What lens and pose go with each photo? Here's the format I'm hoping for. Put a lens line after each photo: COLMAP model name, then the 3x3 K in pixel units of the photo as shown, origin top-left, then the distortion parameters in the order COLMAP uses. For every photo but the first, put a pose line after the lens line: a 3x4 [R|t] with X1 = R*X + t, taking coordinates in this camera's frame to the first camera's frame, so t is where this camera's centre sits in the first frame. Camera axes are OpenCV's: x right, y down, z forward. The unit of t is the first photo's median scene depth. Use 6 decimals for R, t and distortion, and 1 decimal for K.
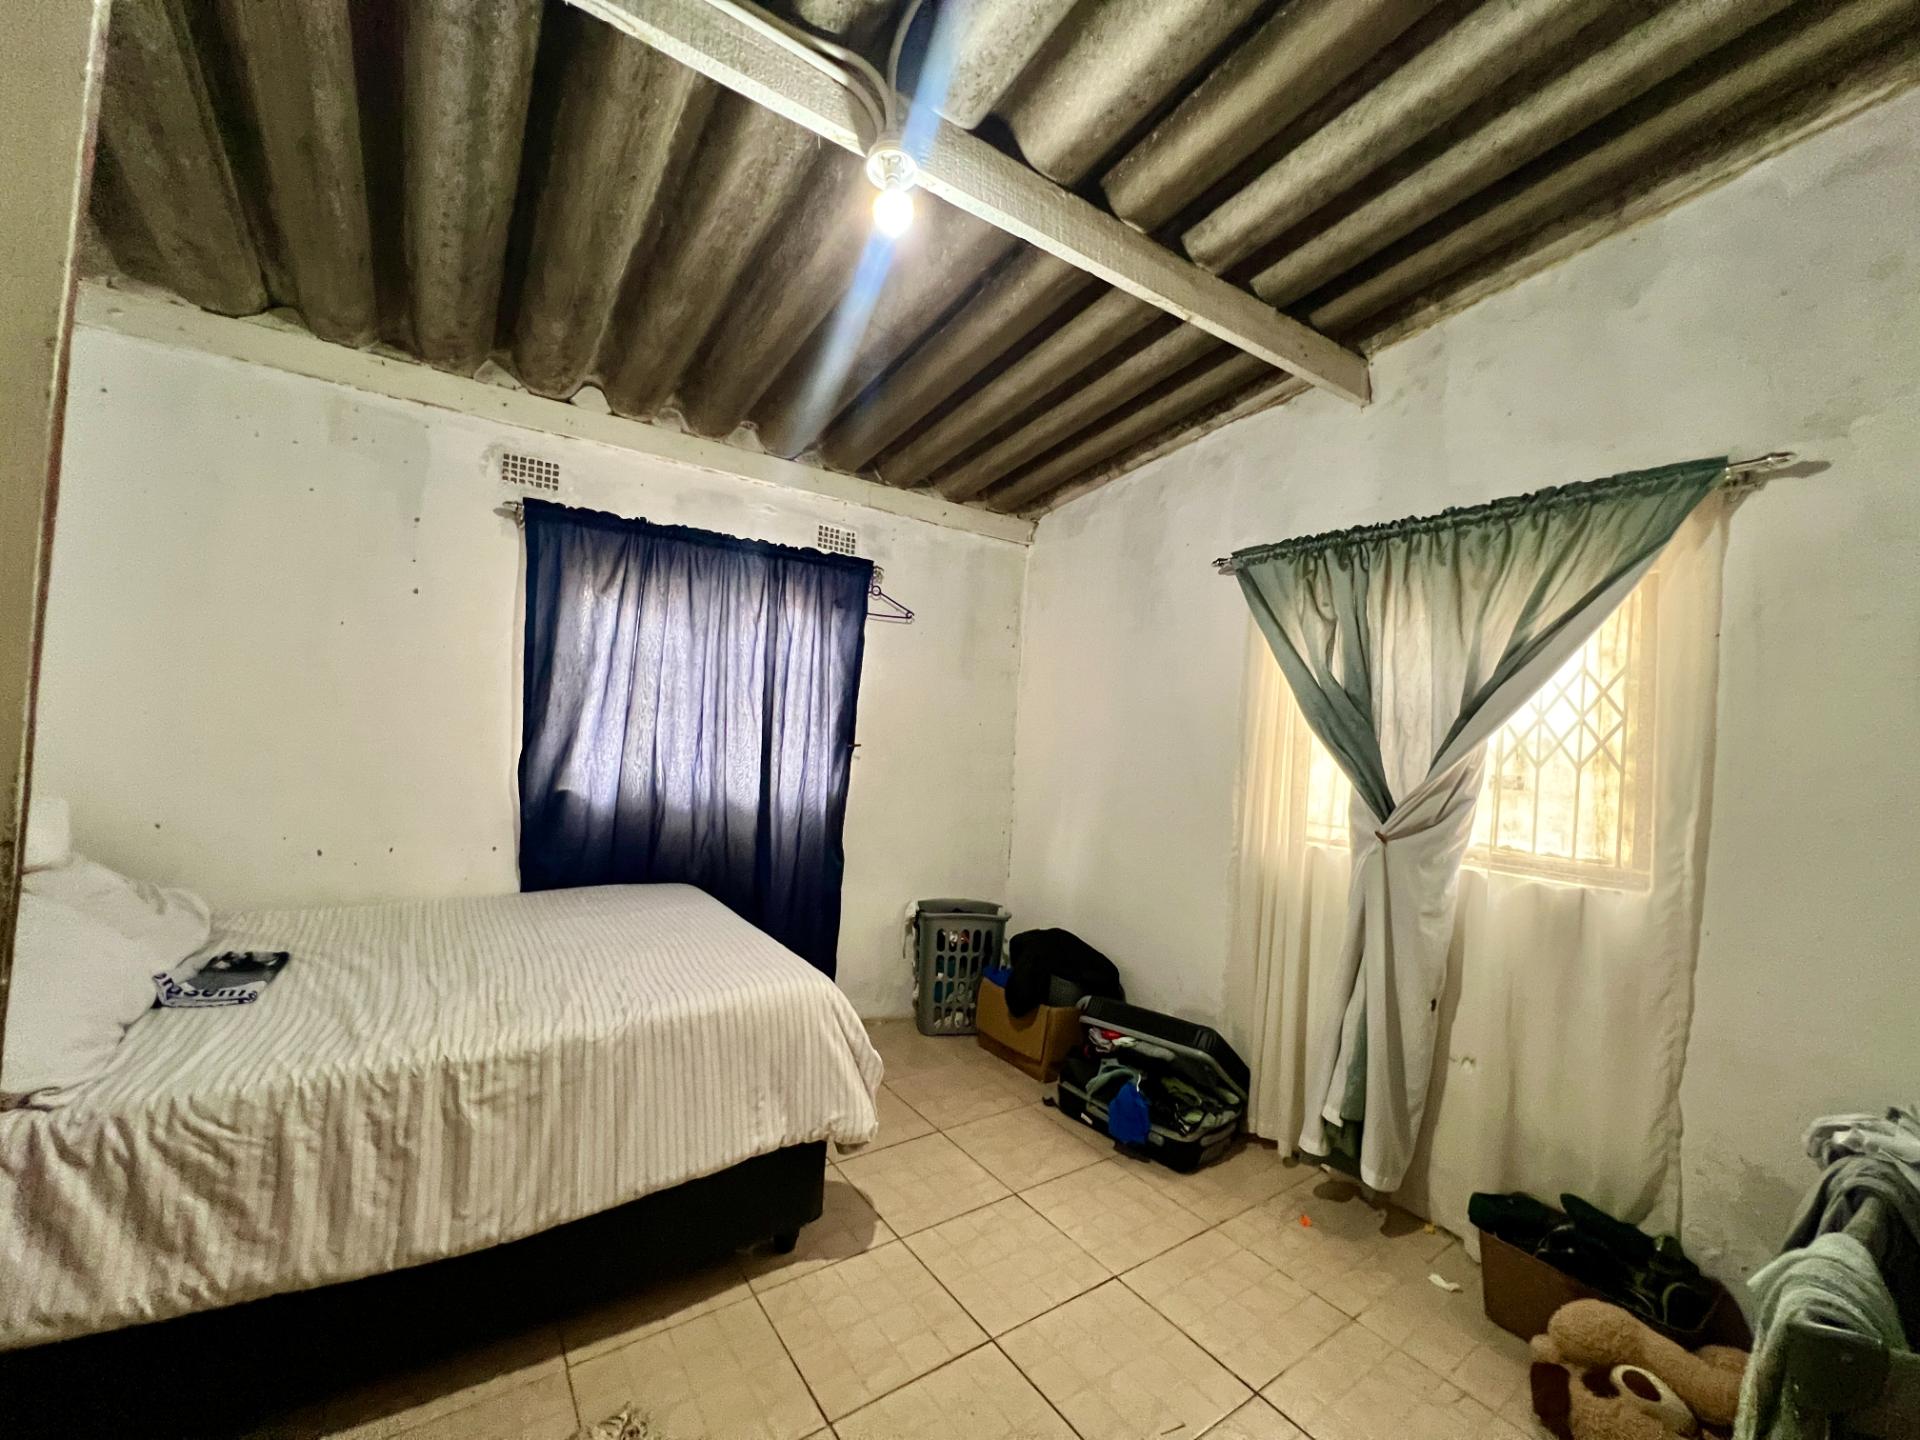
lens RADIAL K [[767.1, 0, 959.0], [0, 767.1, 725.9], [0, 0, 1]] dist [-0.002837, 0.000565]
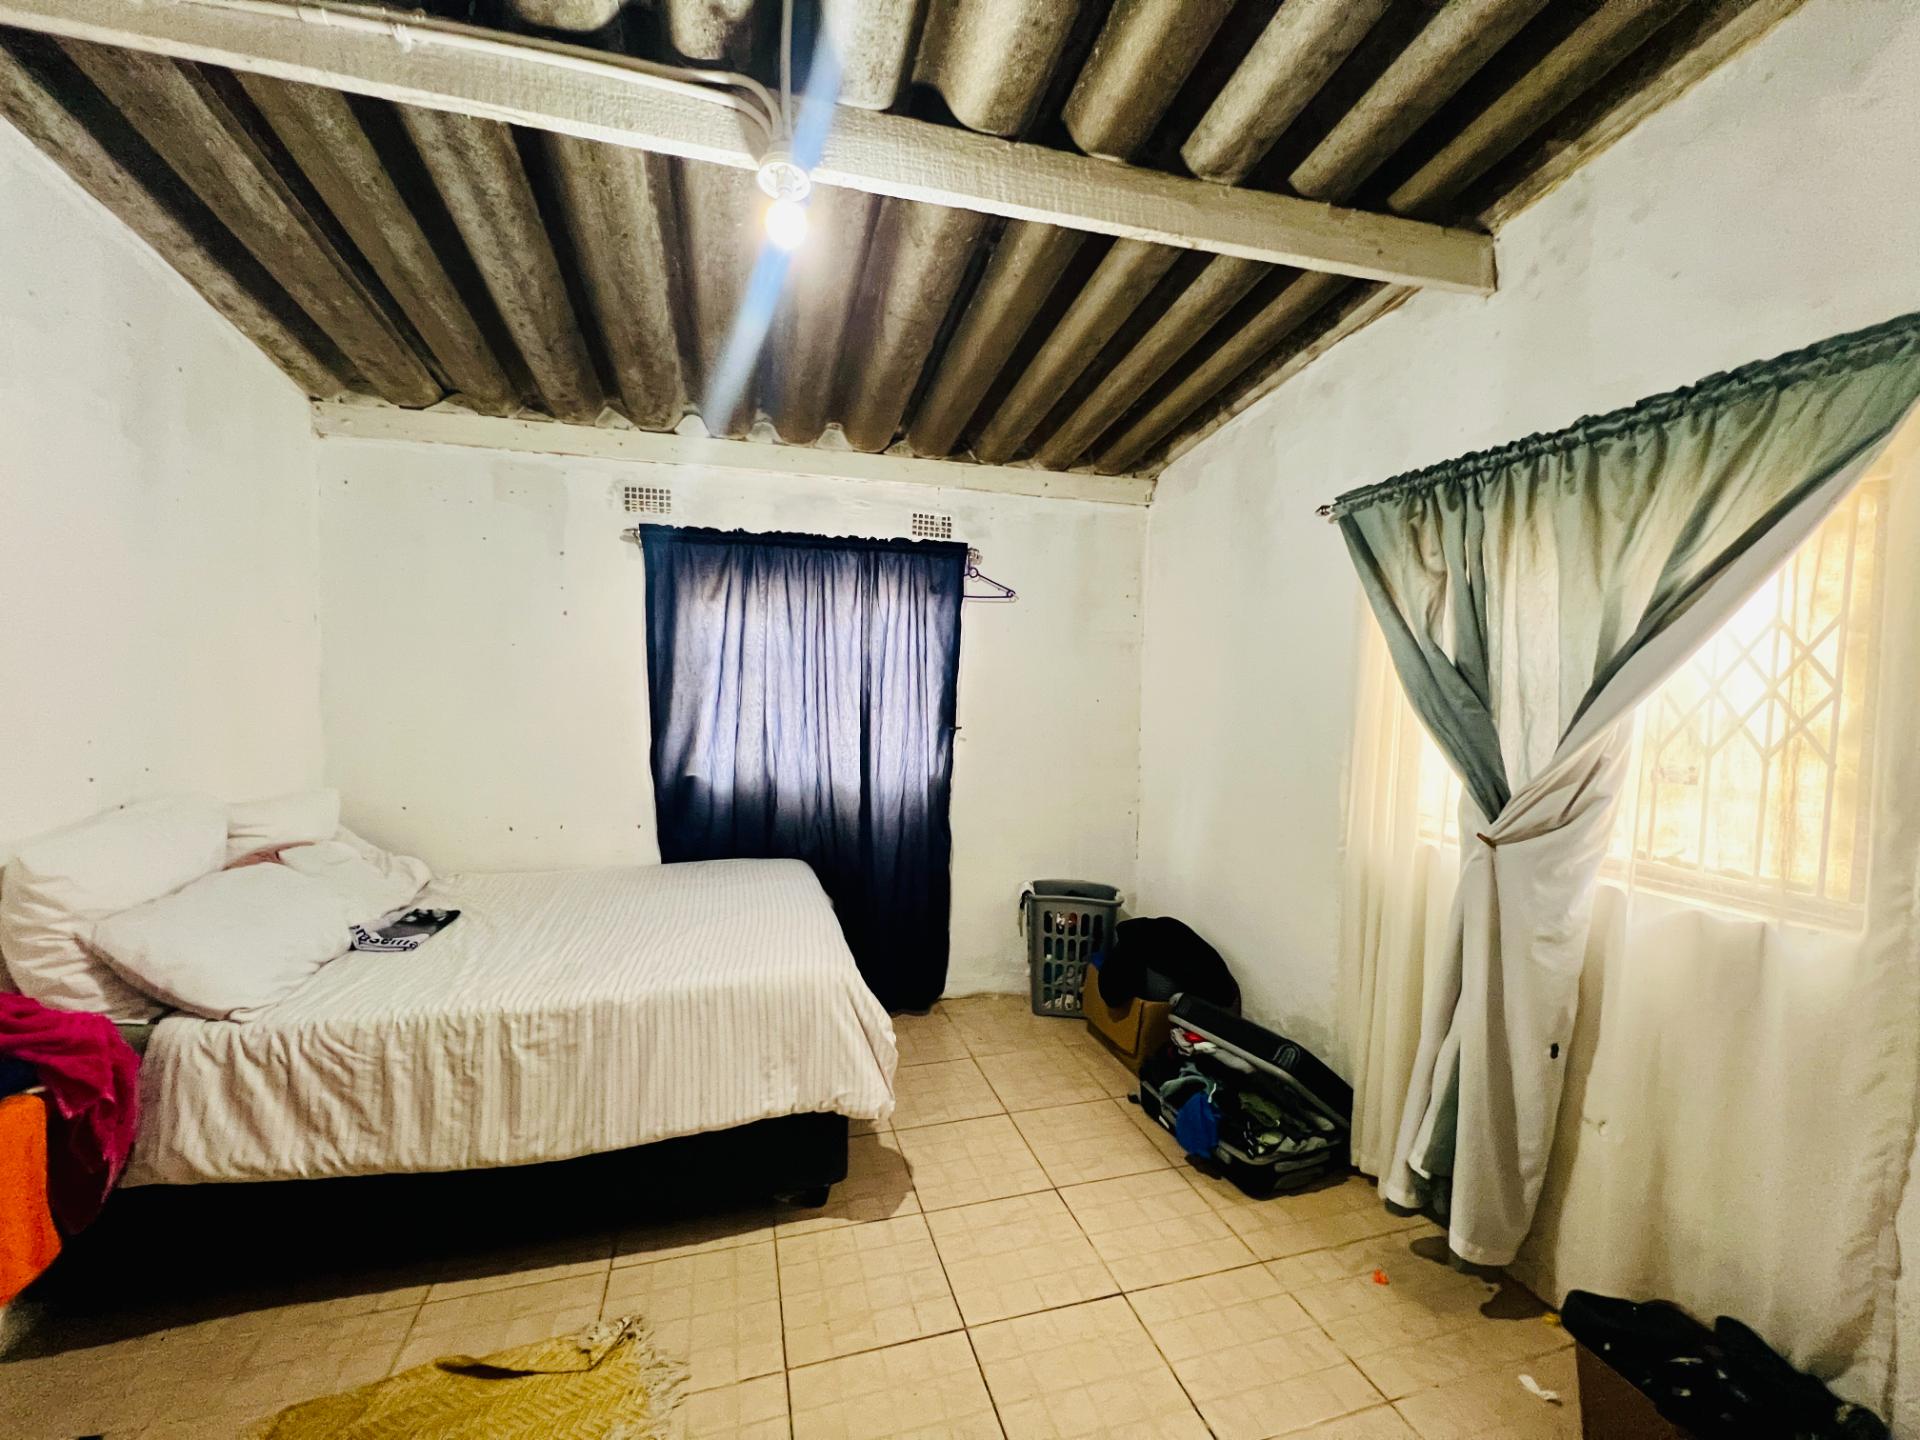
lens RADIAL K [[767.1, 0, 959.8], [0, 767.1, 725.0], [0, 0, 1]] dist [-0.002837, 0.000565]
pose [[0.946102, -0.021512, -0.323154, 0.298535], [0.037794, 0.998308, 0.044195, -0.035200], [0.321656, -0.054026, 0.945314, 0.061192]]
